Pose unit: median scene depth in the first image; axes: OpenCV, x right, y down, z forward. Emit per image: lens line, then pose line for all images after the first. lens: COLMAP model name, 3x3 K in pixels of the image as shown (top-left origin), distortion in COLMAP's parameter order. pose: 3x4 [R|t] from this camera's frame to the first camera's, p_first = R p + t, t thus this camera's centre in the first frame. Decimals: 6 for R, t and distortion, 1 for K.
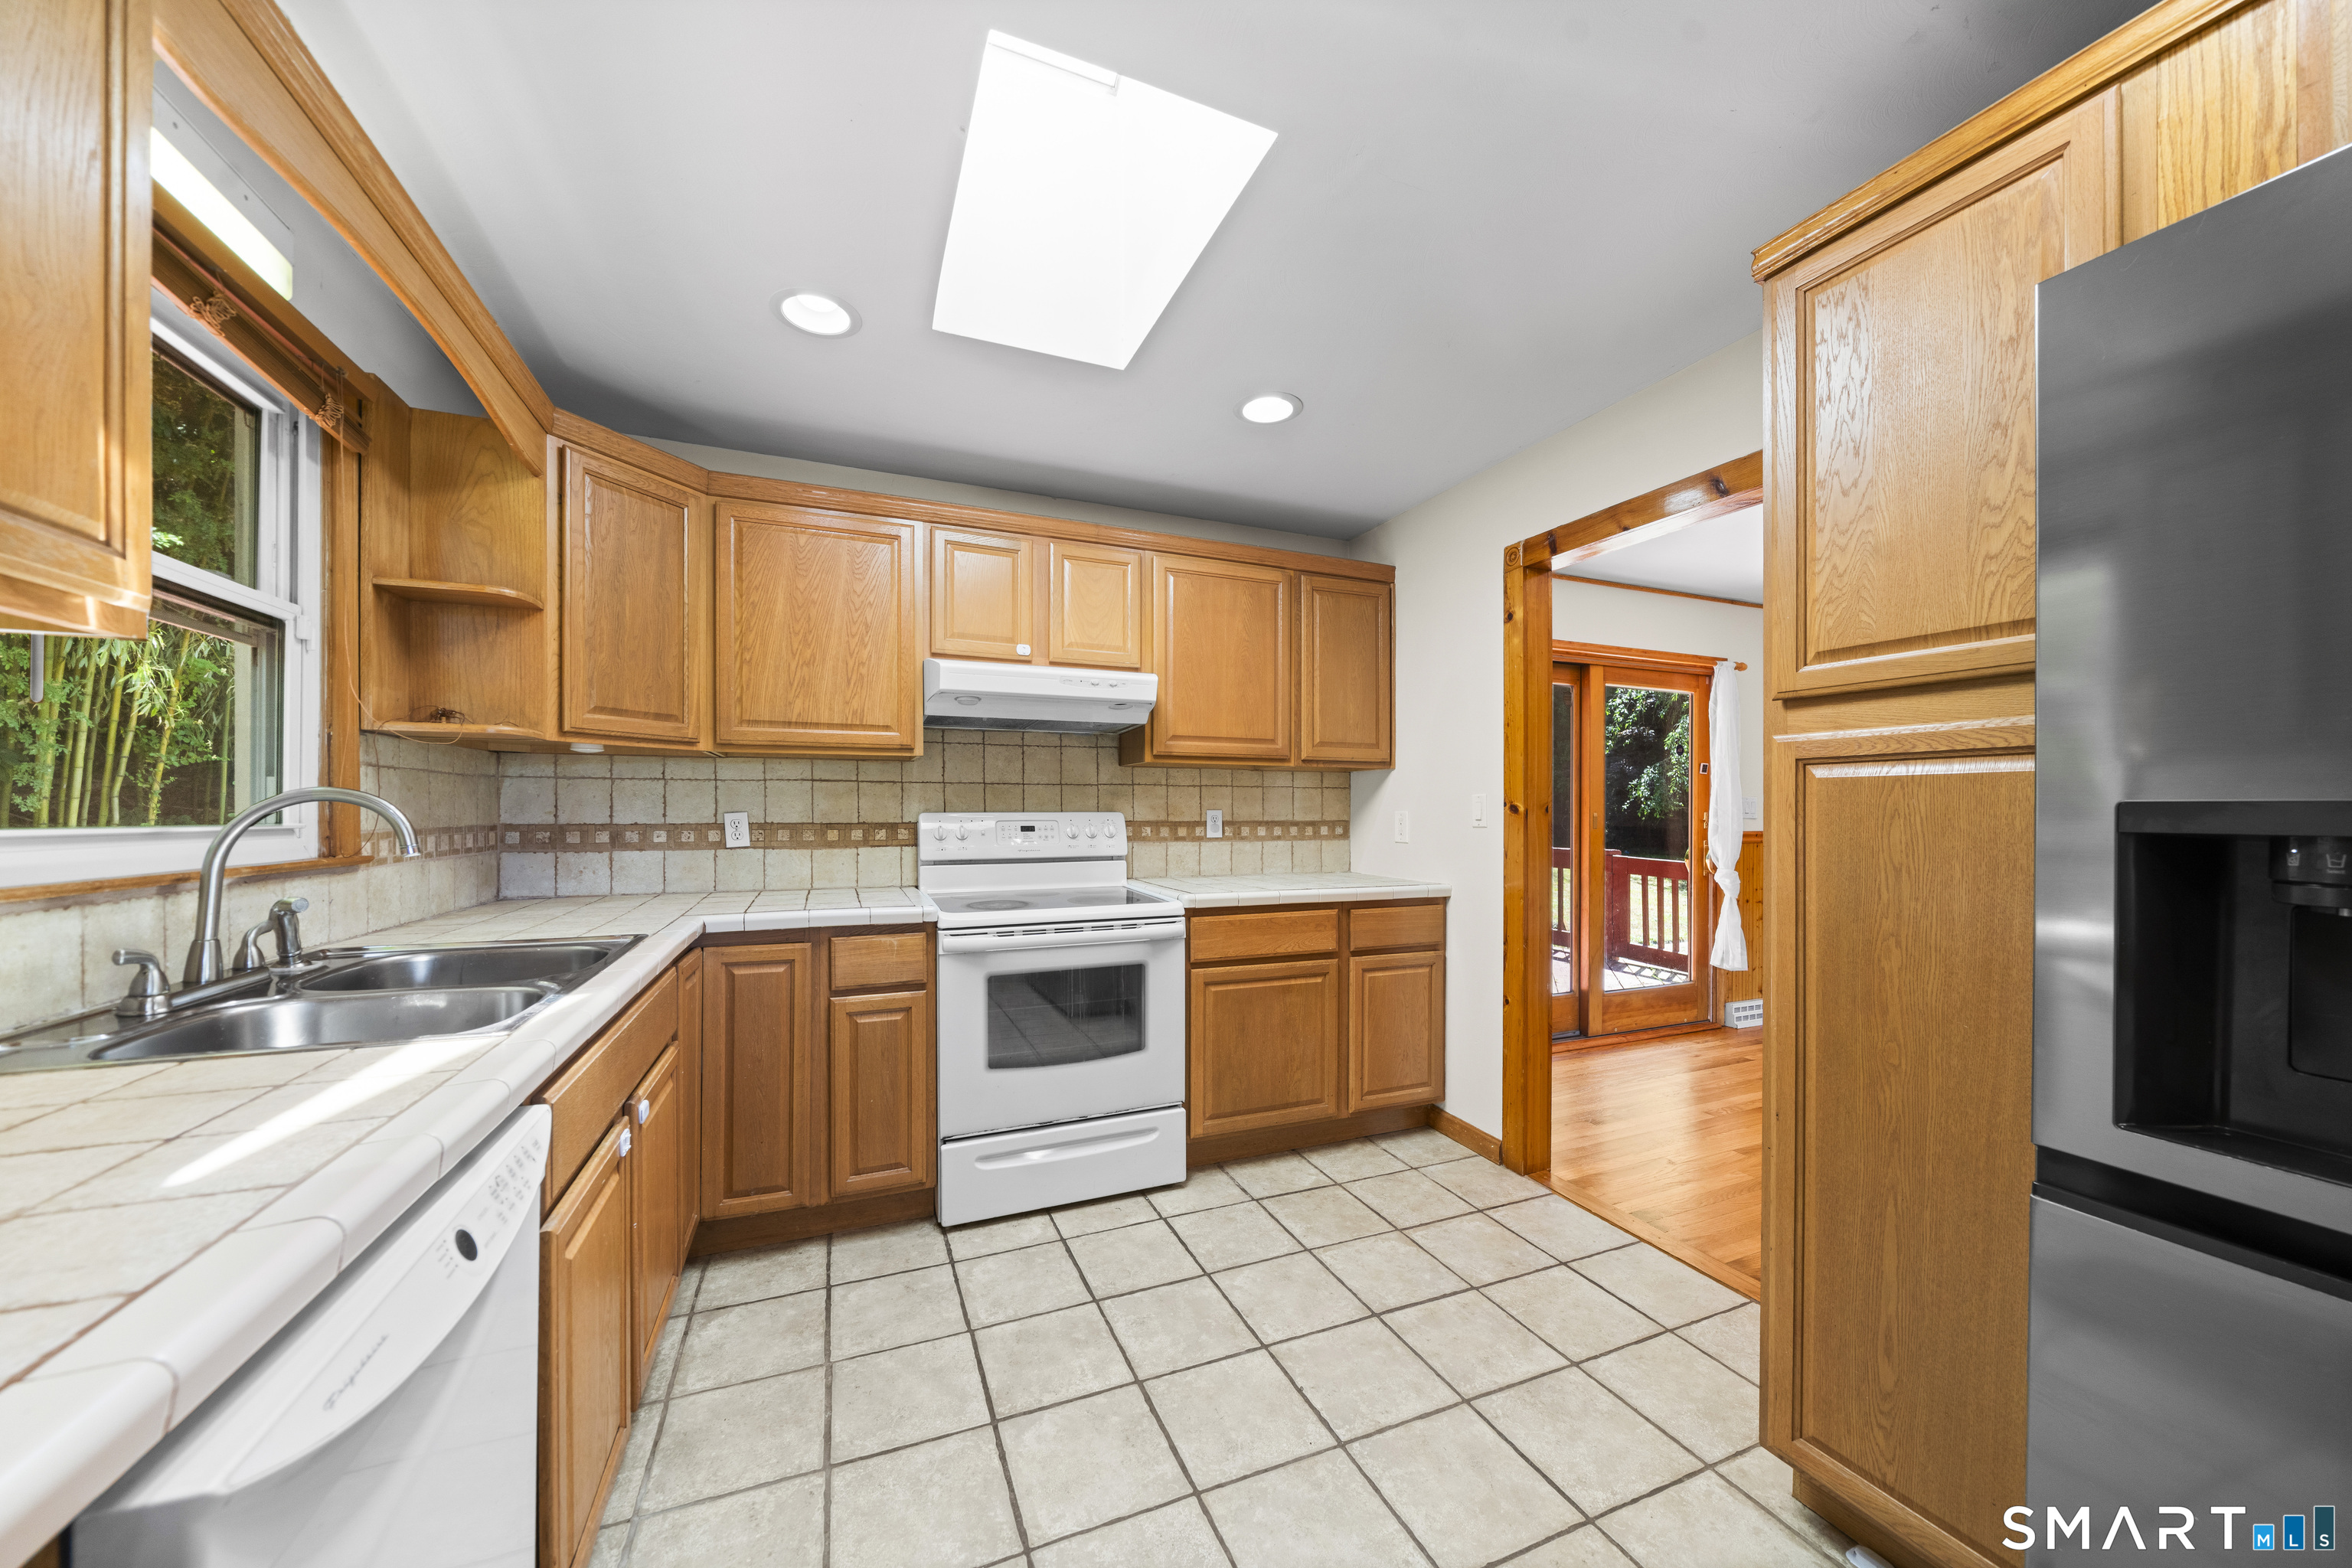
lens RADIAL K [[805.2, 0, 1165.2], [0, 805.2, 815.4], [0, 0, 1]] dist [-0.005795, 0.000257]
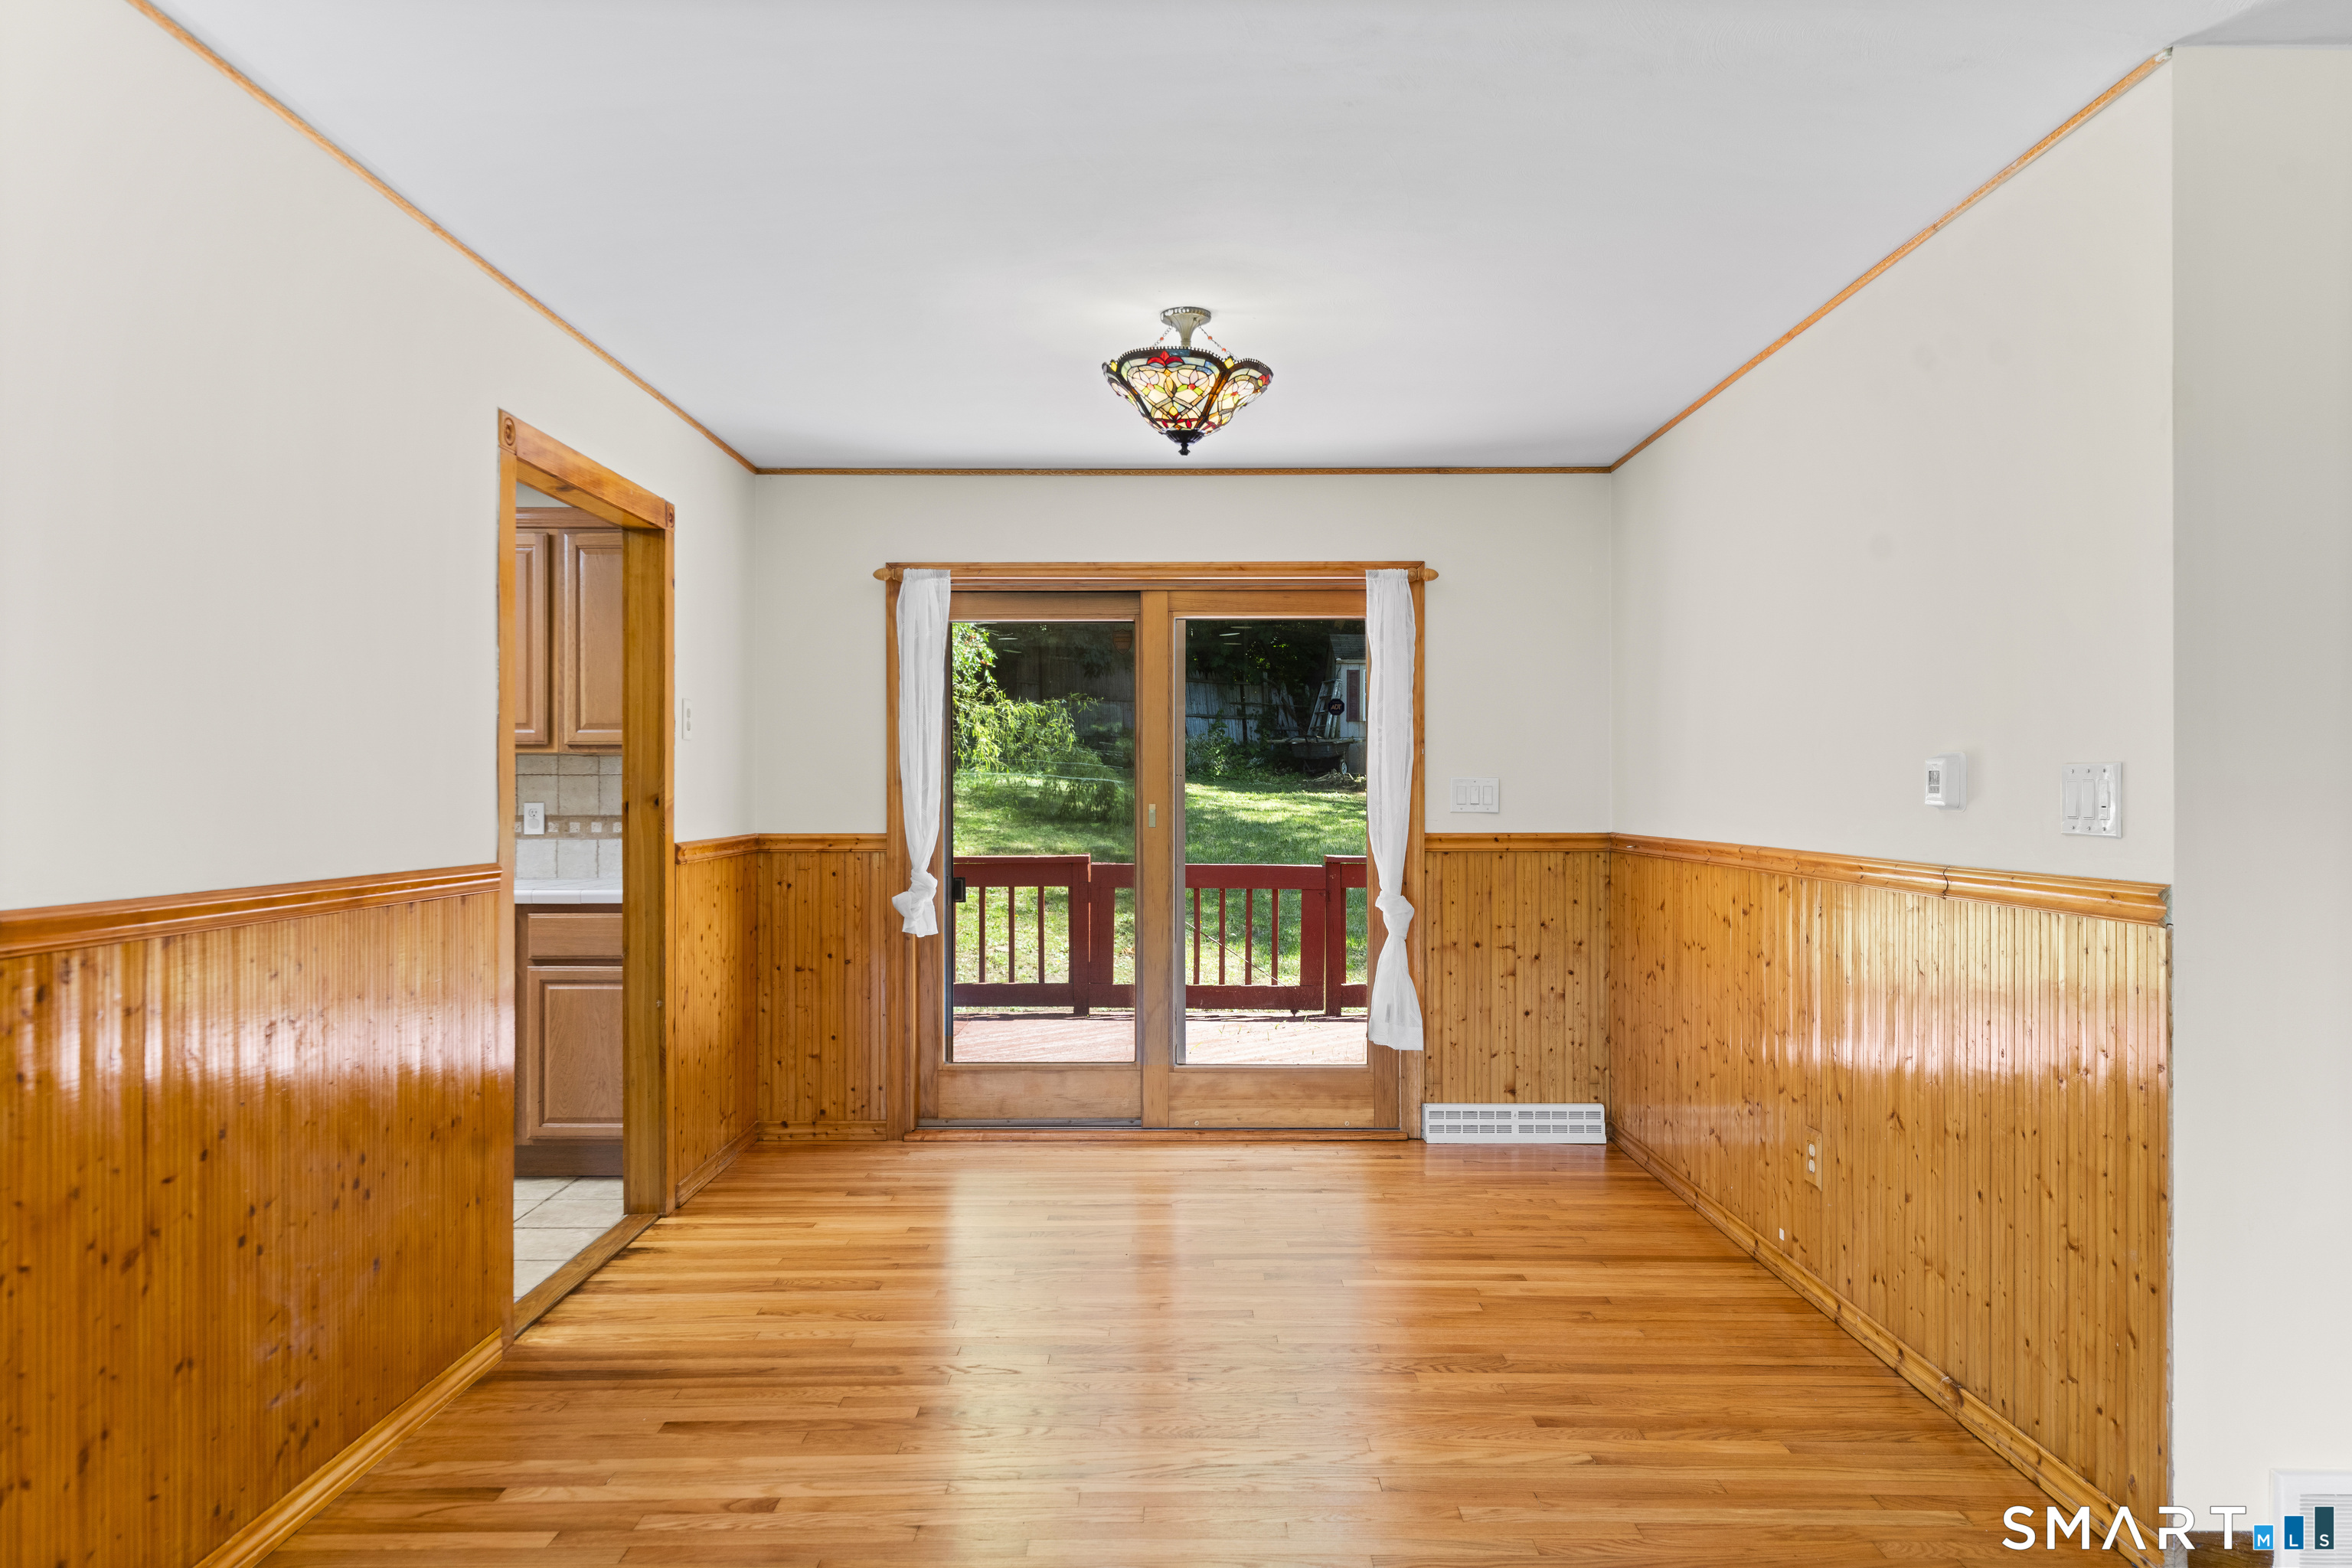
lens RADIAL K [[1574.7, 0, 1176.9], [0, 1574.7, 793.5], [0, 0, 1]] dist [0.008176, -0.001745]
pose [[0.924845, -0.005245, -0.380308, 1.722645], [0.001493, 0.999947, -0.010158, 0.002384], [0.380342, 0.008827, 0.924804, -0.392705]]
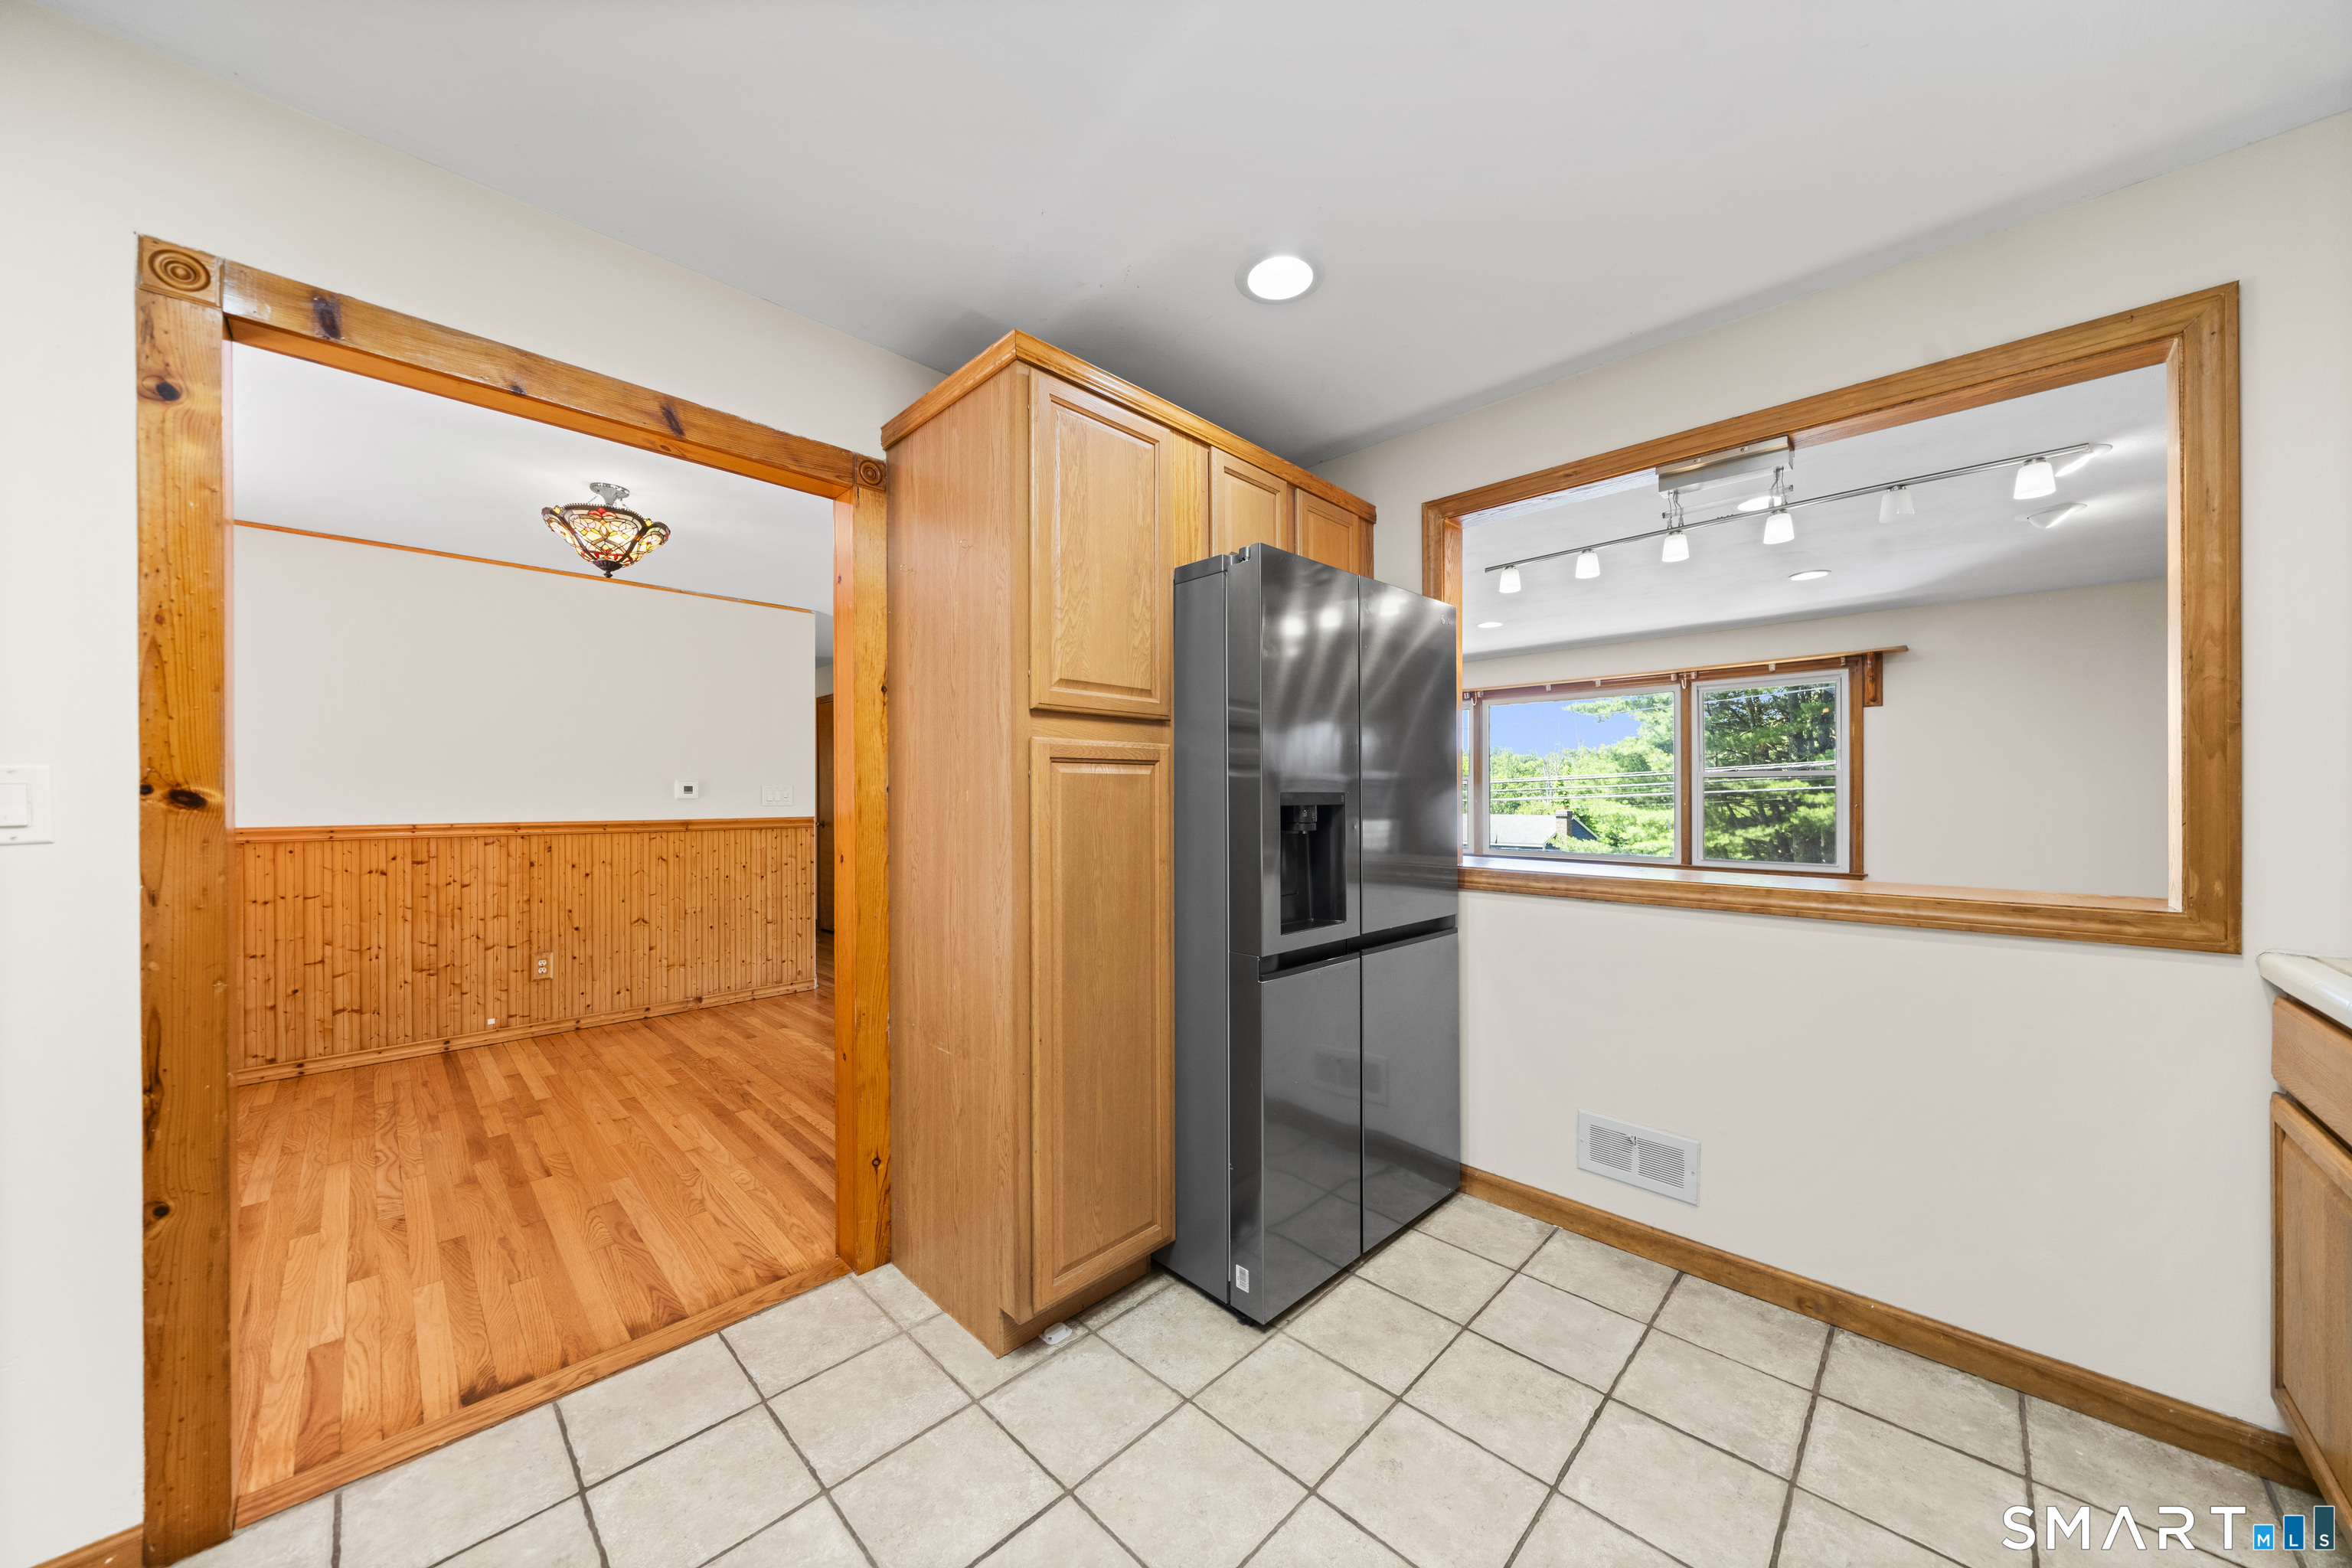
lens RADIAL K [[805.2, 0, 1179.6], [0, 805.2, 794.2], [0, 0, 1]] dist [-0.005795, 0.000257]
pose [[-0.392733, -0.001434, 0.919651, -0.246239], [0.009321, 0.999941, 0.005540, -0.008218], [-0.919605, 0.010748, -0.392697, 0.666826]]
